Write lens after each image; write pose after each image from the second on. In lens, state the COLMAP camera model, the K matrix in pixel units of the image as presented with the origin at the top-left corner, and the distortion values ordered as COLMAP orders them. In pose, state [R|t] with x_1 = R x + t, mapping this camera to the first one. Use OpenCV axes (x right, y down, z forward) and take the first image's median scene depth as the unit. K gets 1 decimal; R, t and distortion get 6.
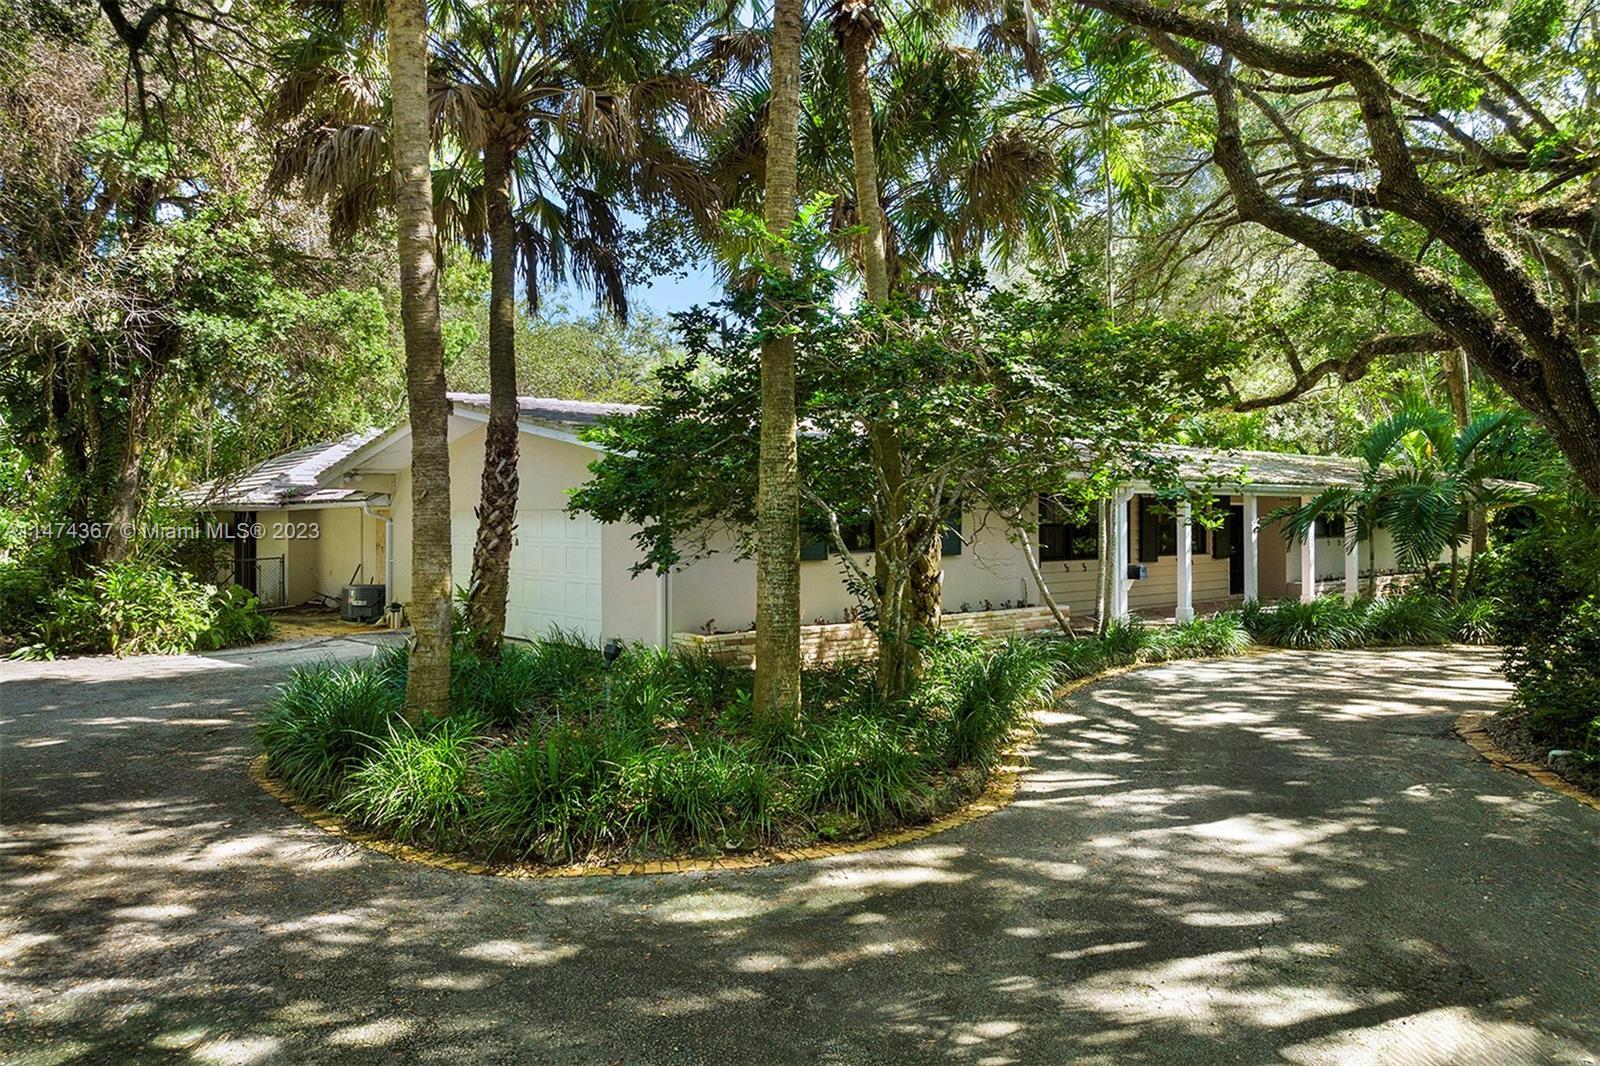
lens RADIAL K [[1134.8, 0, 791.9], [0, 1134.8, 506.2], [0, 0, 1]] dist [-0.040042, -0.004133]
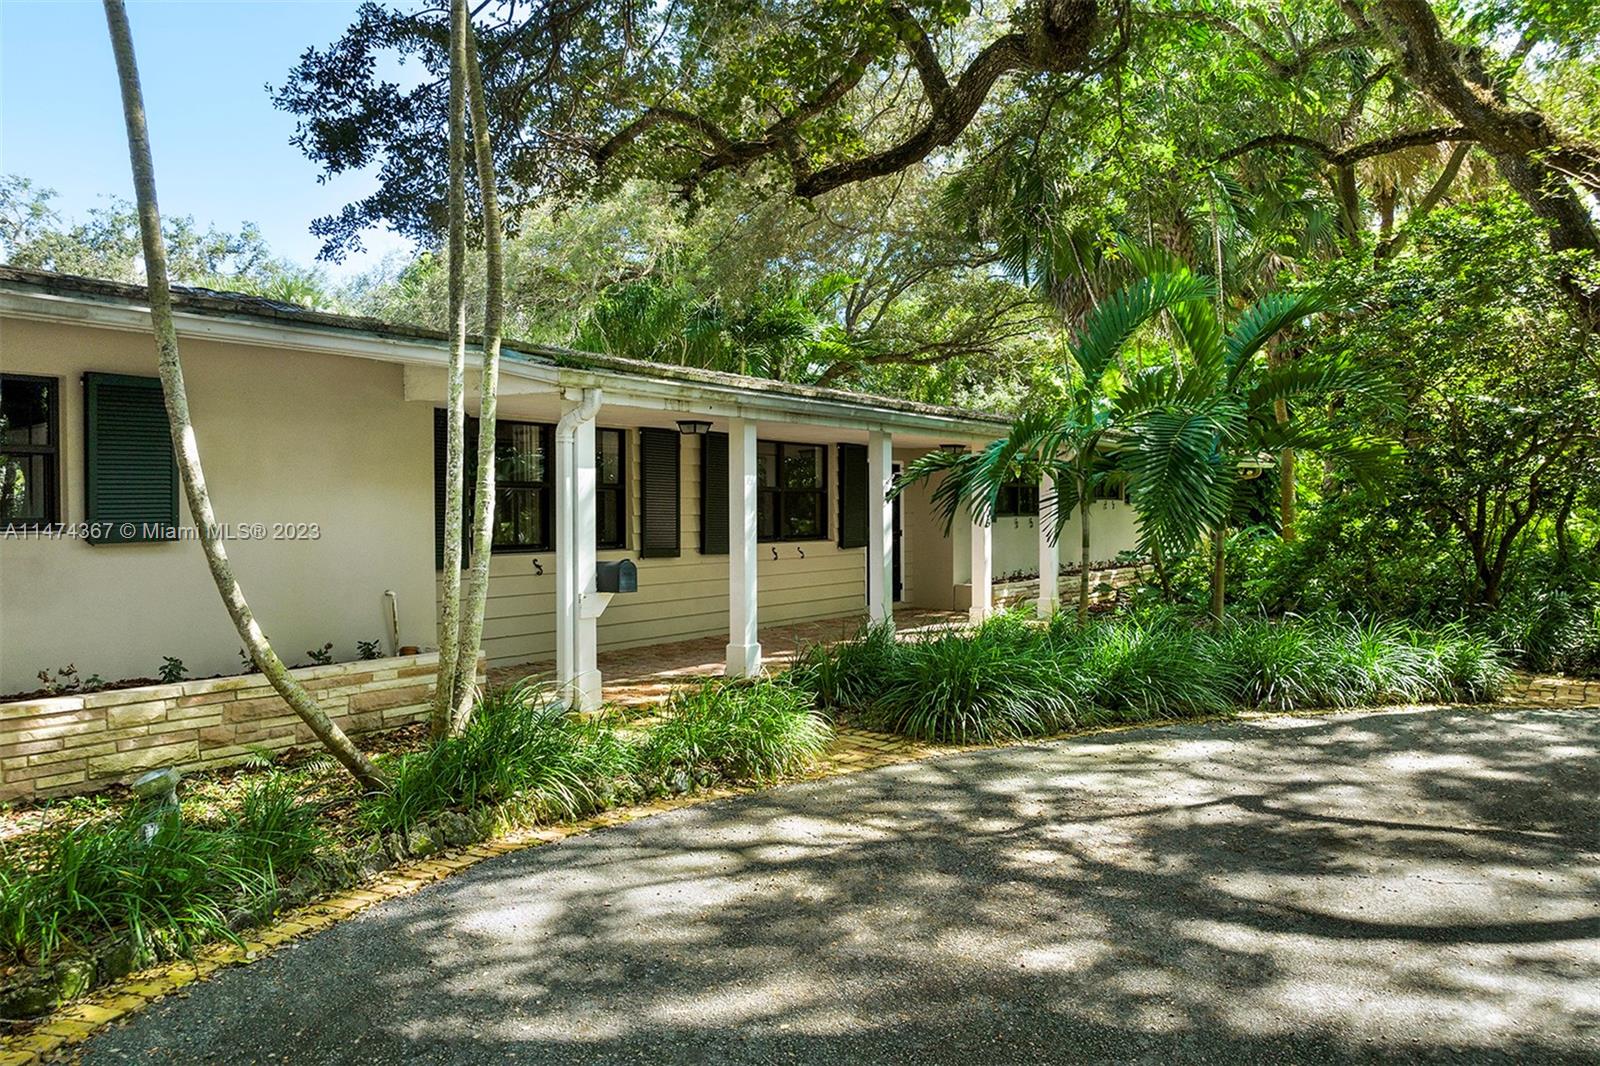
lens RADIAL K [[1131.4, 0, 800.0], [0, 1131.4, 533.0], [0, 0, 1]] dist [-0.030240, -0.000786]
pose [[0.969144, -0.004911, 0.246447, 0.284698], [-0.002216, 0.999588, 0.028633, 0.029341], [-0.246486, -0.028296, 0.968733, 0.579951]]
